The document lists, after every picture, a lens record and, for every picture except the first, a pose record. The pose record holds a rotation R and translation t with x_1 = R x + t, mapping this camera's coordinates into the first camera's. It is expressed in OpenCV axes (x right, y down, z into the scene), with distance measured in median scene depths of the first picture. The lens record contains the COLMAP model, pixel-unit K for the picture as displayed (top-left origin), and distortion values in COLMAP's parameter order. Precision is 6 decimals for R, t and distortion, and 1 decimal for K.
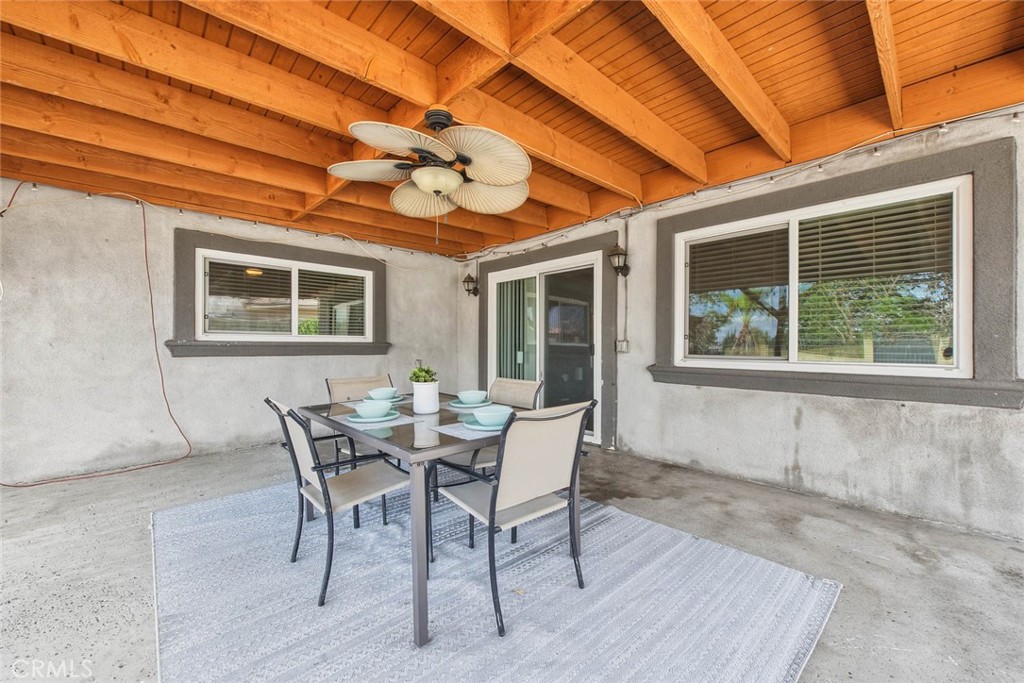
lens RADIAL K [[418.9, 0, 507.0], [0, 418.9, 341.0], [0, 0, 1]] dist [-0.003577, -0.000909]
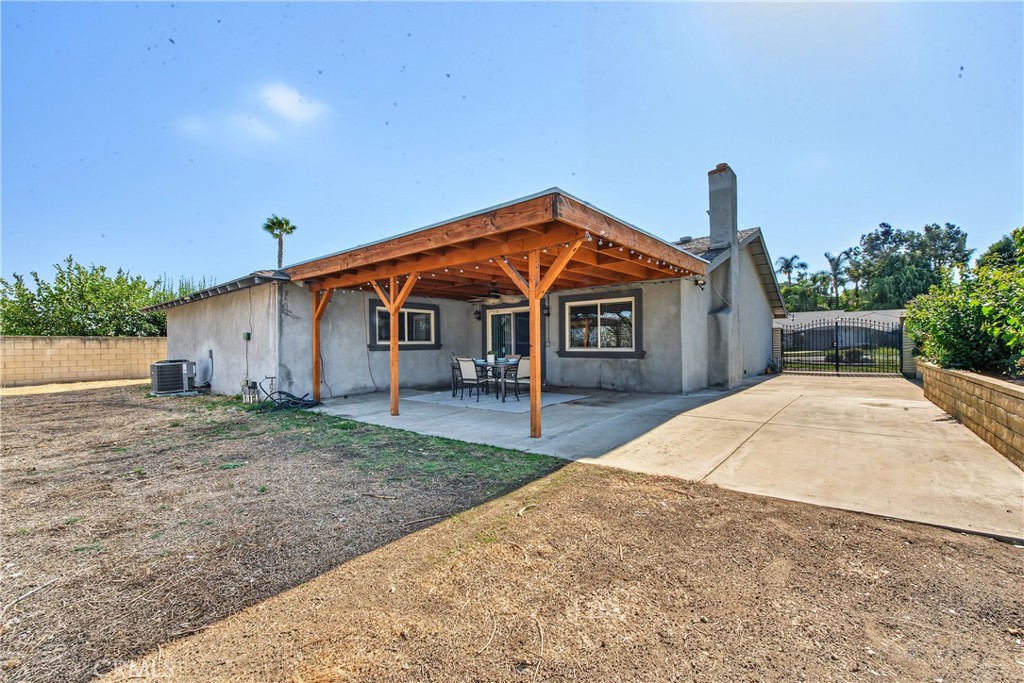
lens RADIAL K [[418.9, 0, 515.5], [0, 418.9, 340.2], [0, 0, 1]] dist [-0.003577, -0.000909]
pose [[0.988777, -0.013103, 0.148826, -0.301320], [0.013392, 0.999910, -0.000942, -0.011683], [-0.148801, 0.002925, 0.988863, -1.513091]]
